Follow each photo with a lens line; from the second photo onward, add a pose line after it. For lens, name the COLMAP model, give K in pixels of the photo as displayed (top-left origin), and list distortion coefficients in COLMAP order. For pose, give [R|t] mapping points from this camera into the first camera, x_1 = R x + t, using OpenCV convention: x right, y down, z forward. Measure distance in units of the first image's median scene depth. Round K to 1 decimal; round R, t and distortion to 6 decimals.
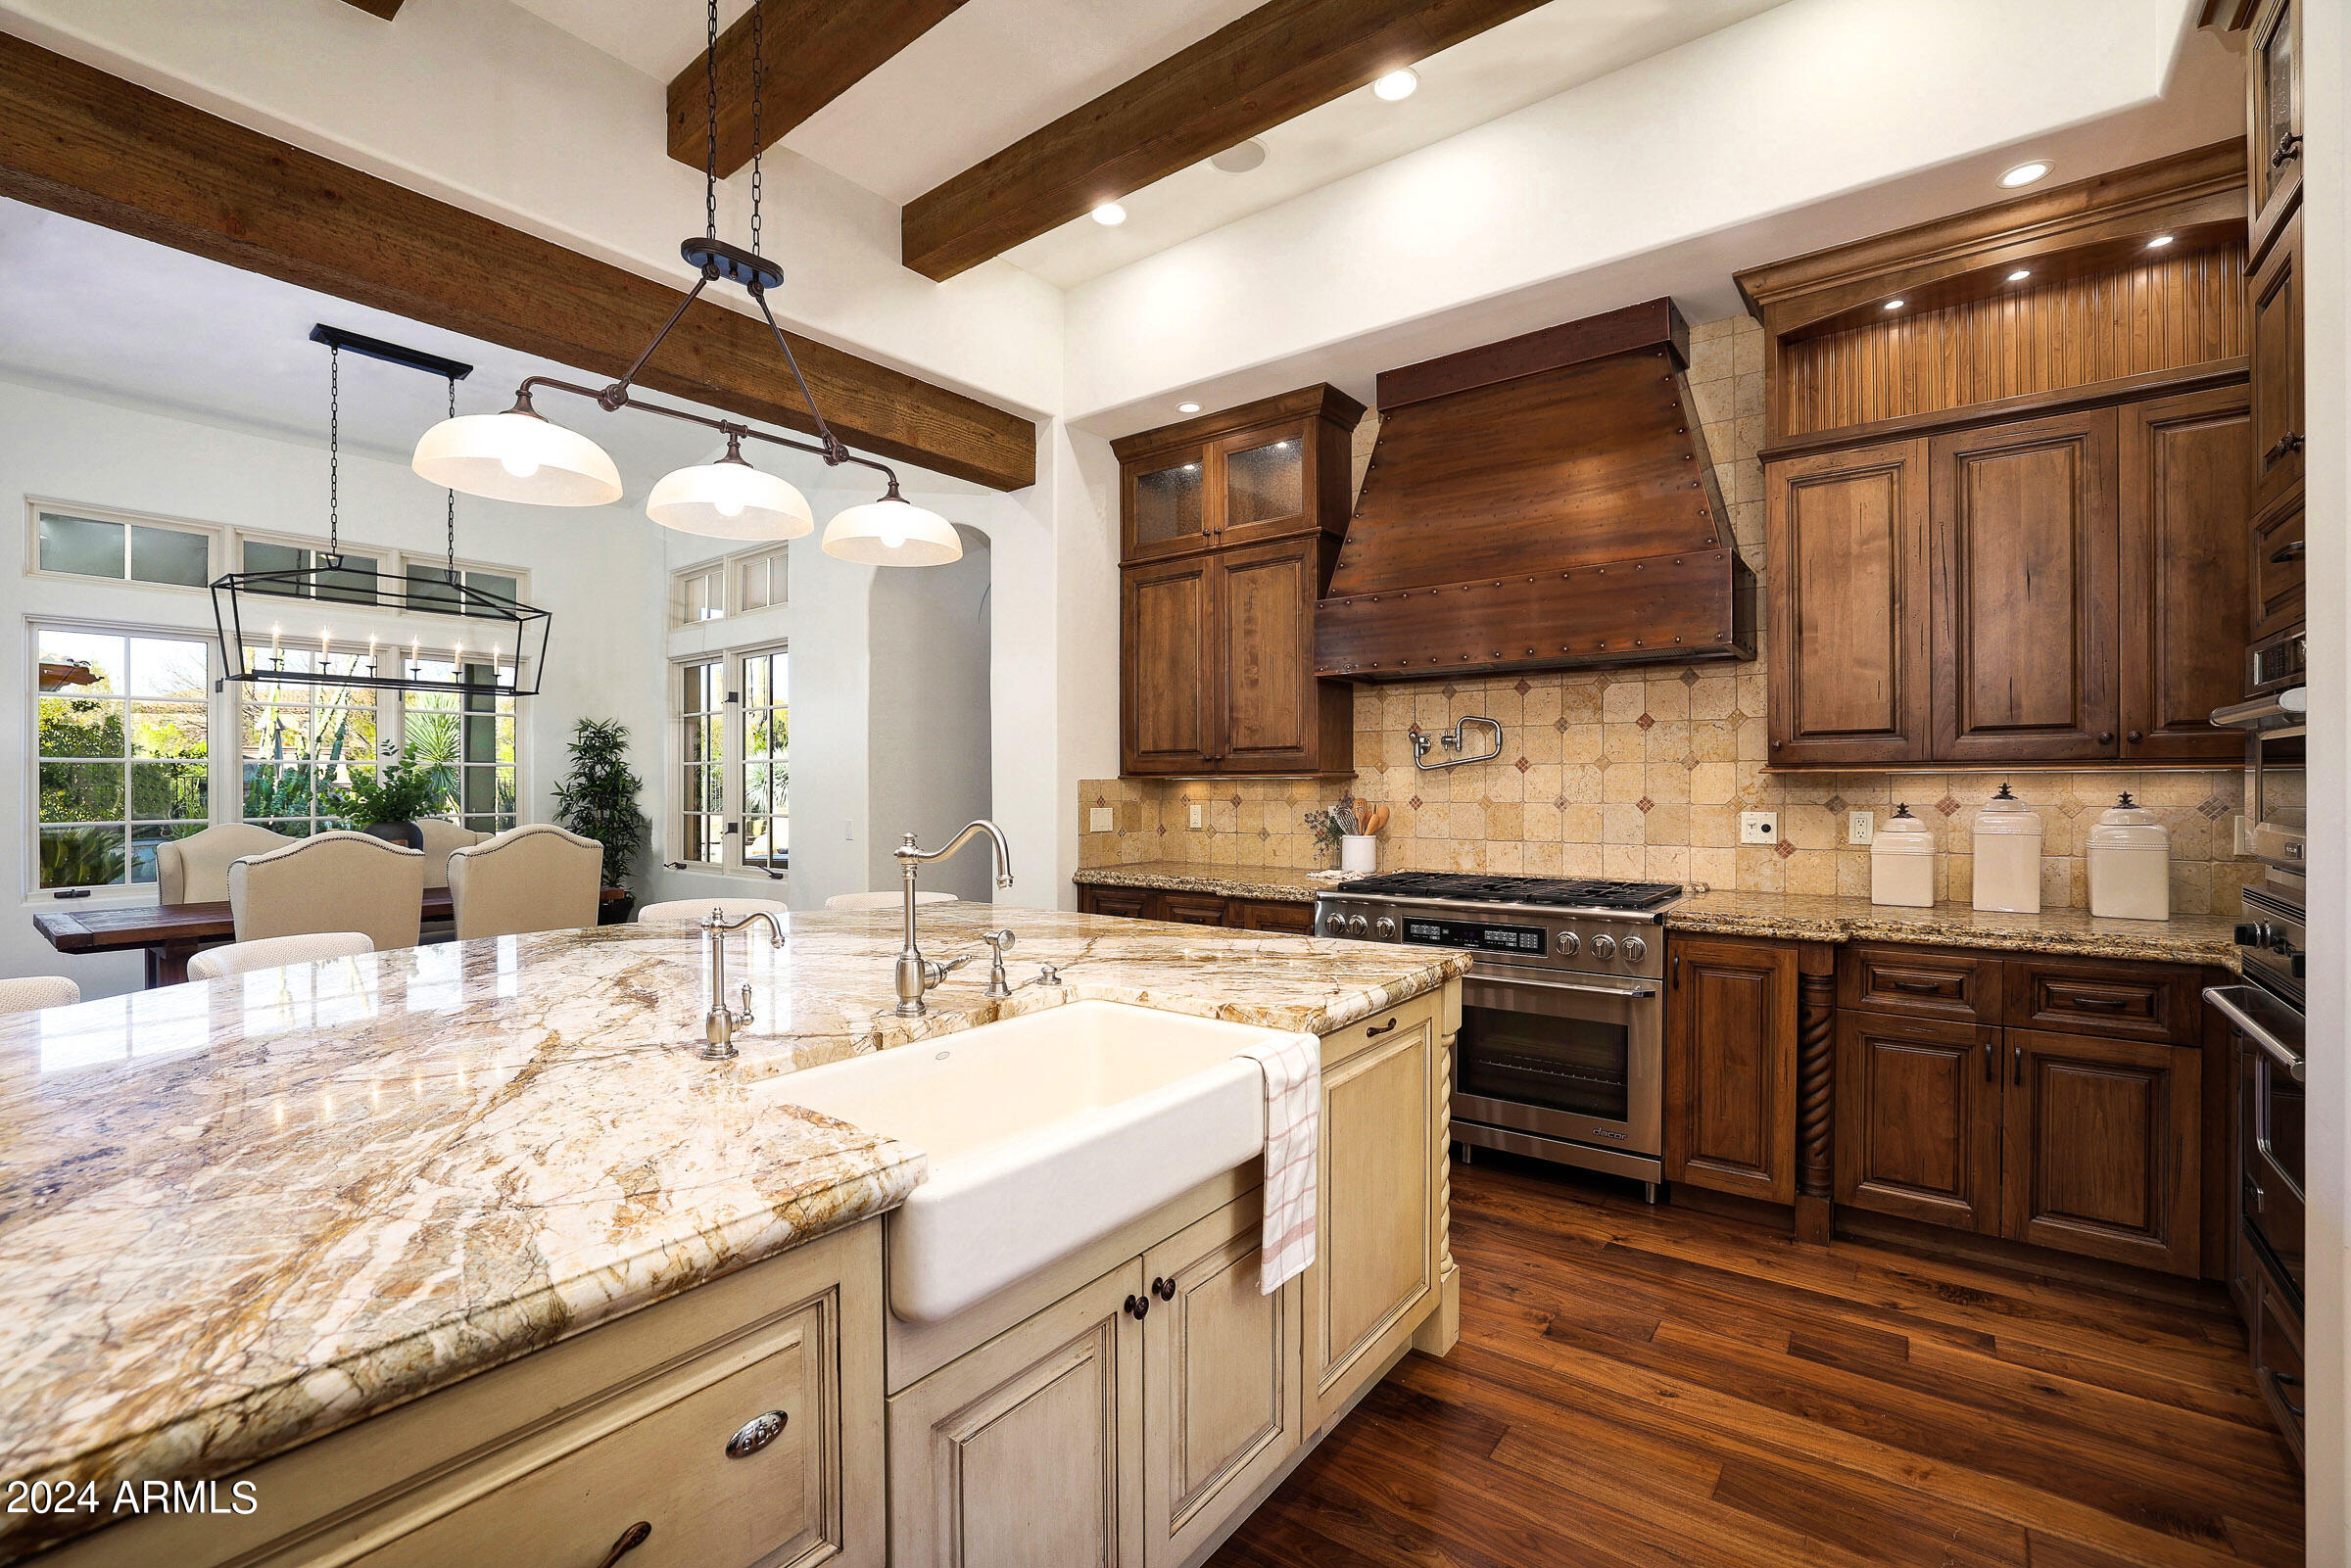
lens RADIAL K [[982.1, 0, 1159.2], [0, 982.1, 775.8], [0, 0, 1]] dist [-0.038142, 0.012002]
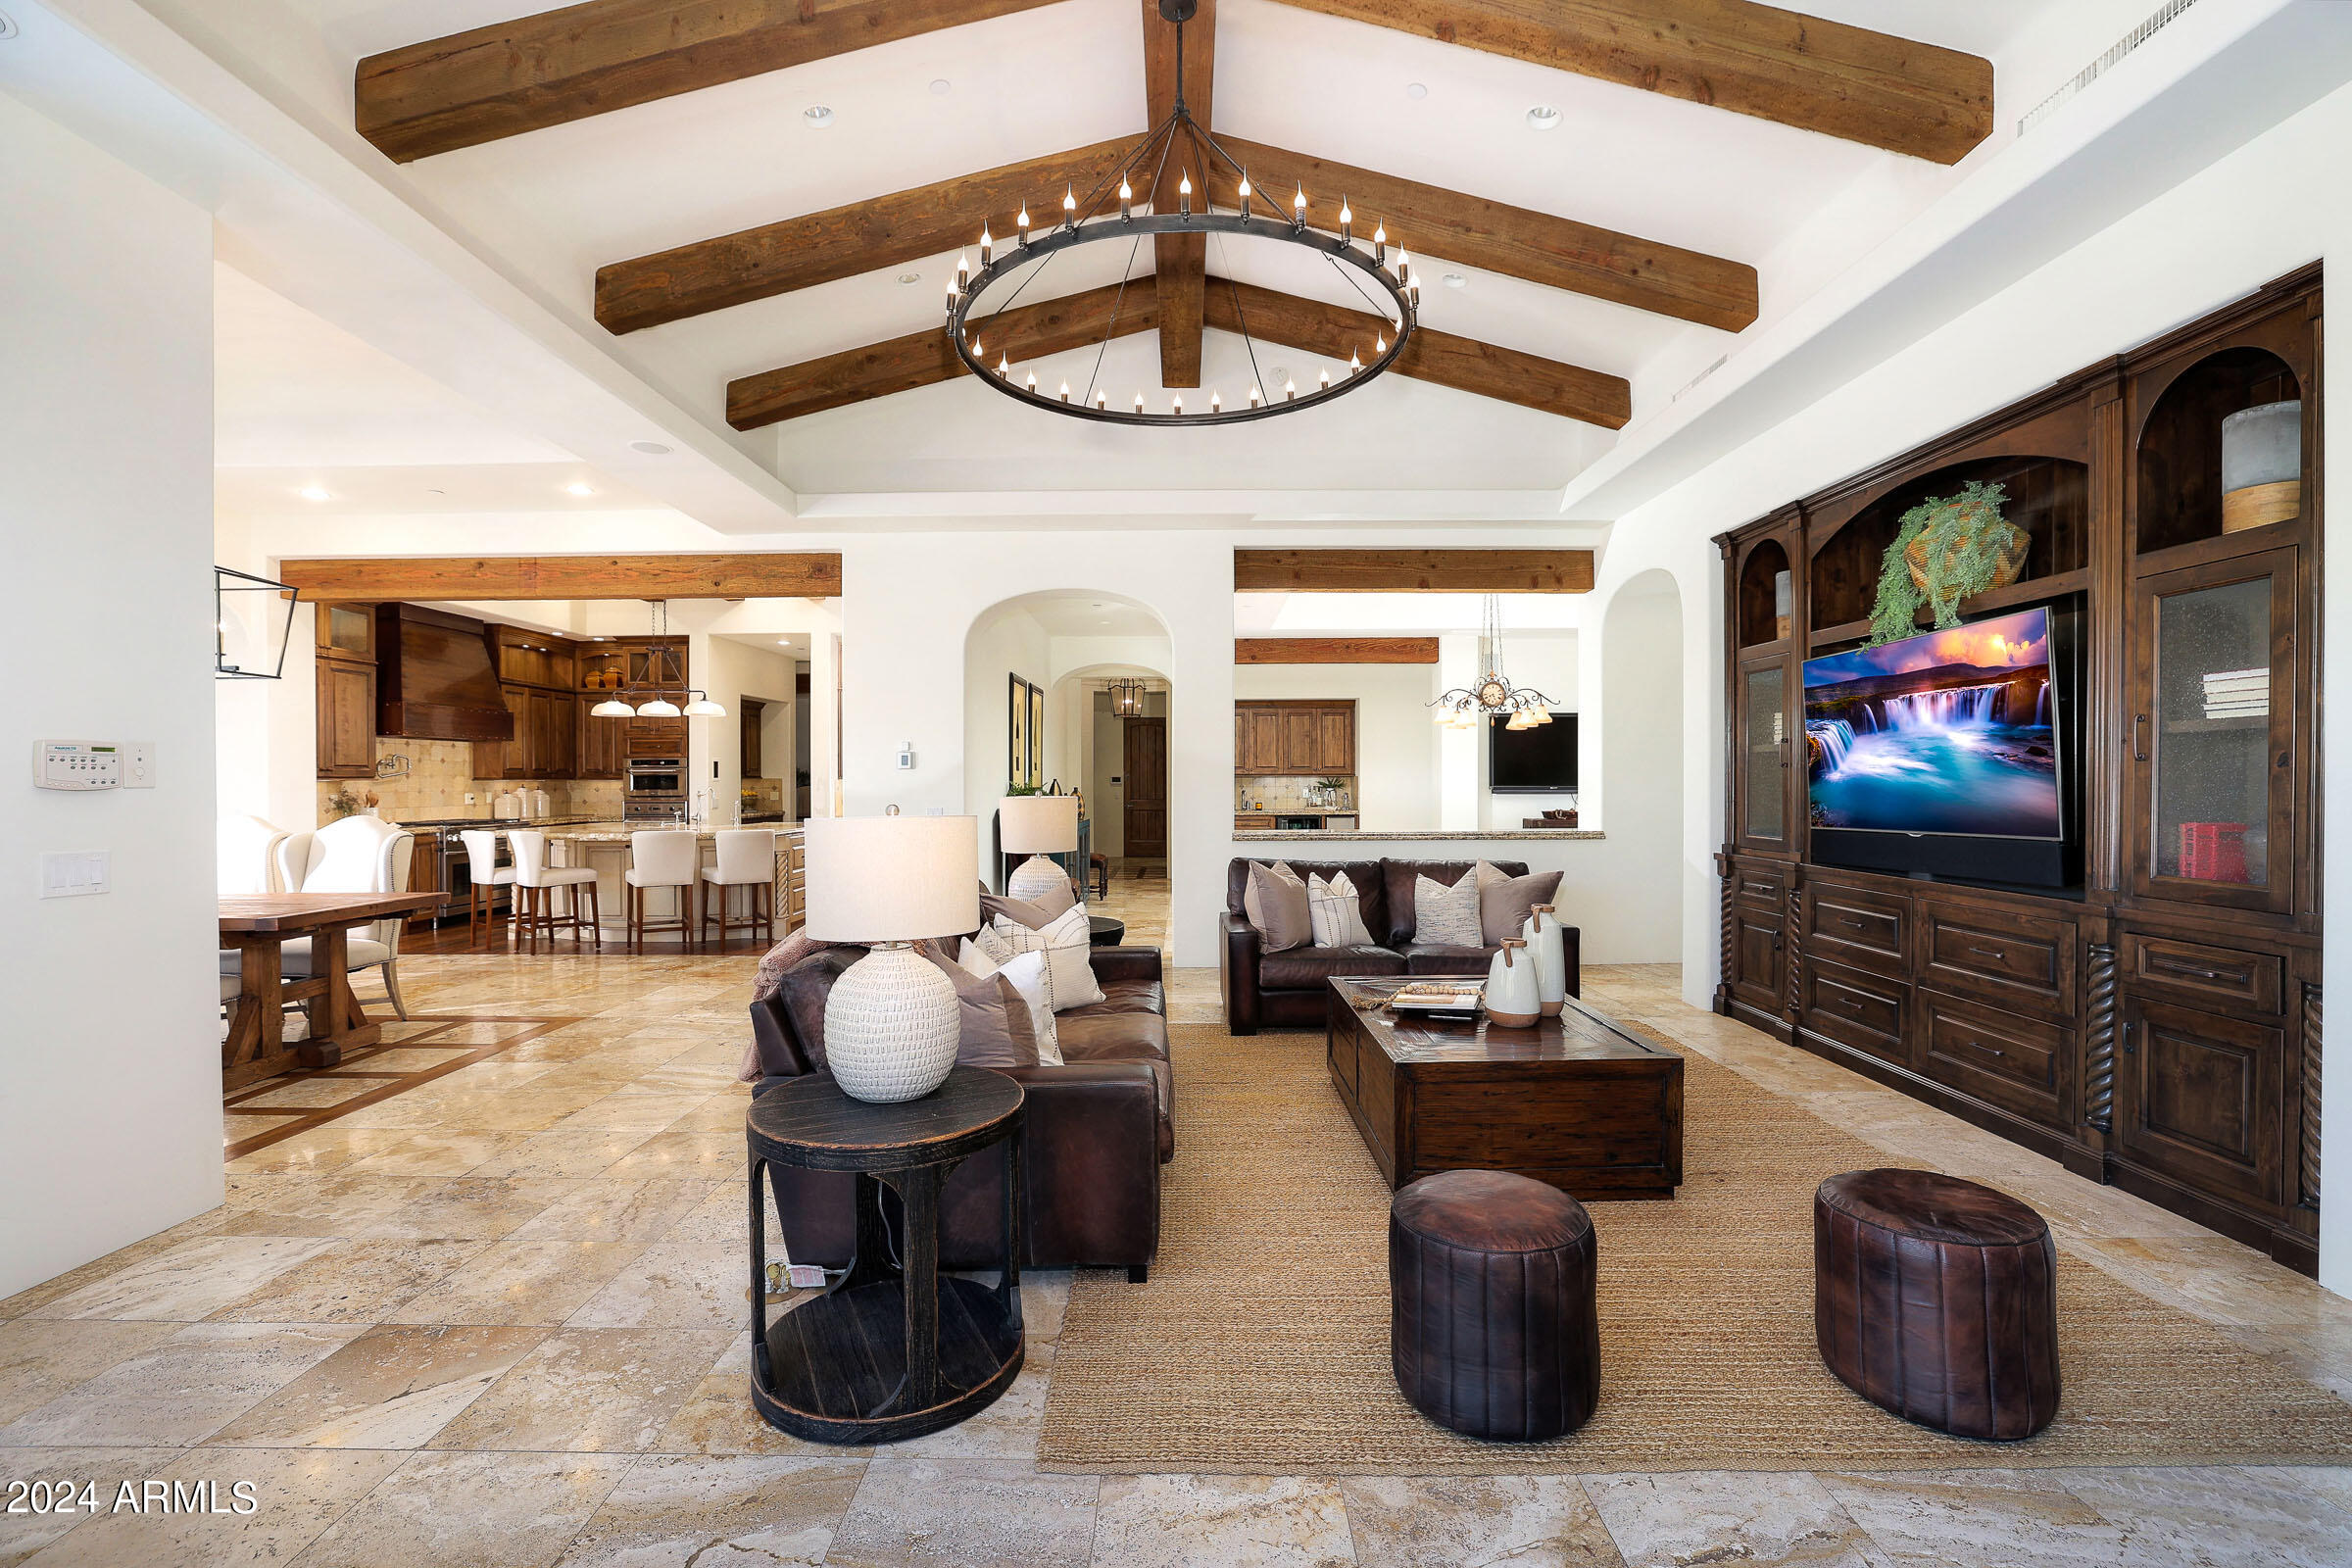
lens RADIAL K [[1032.3, 0, 1176.0], [0, 1032.3, 784.0], [0, 0, 1]] dist [0.011021, 0.000032]
pose [[-0.587323, 0.007147, 0.809321, -3.593241], [0.003531, 0.999974, -0.006267, 0.039661], [-0.809345, -0.000823, -0.587333, 1.236111]]
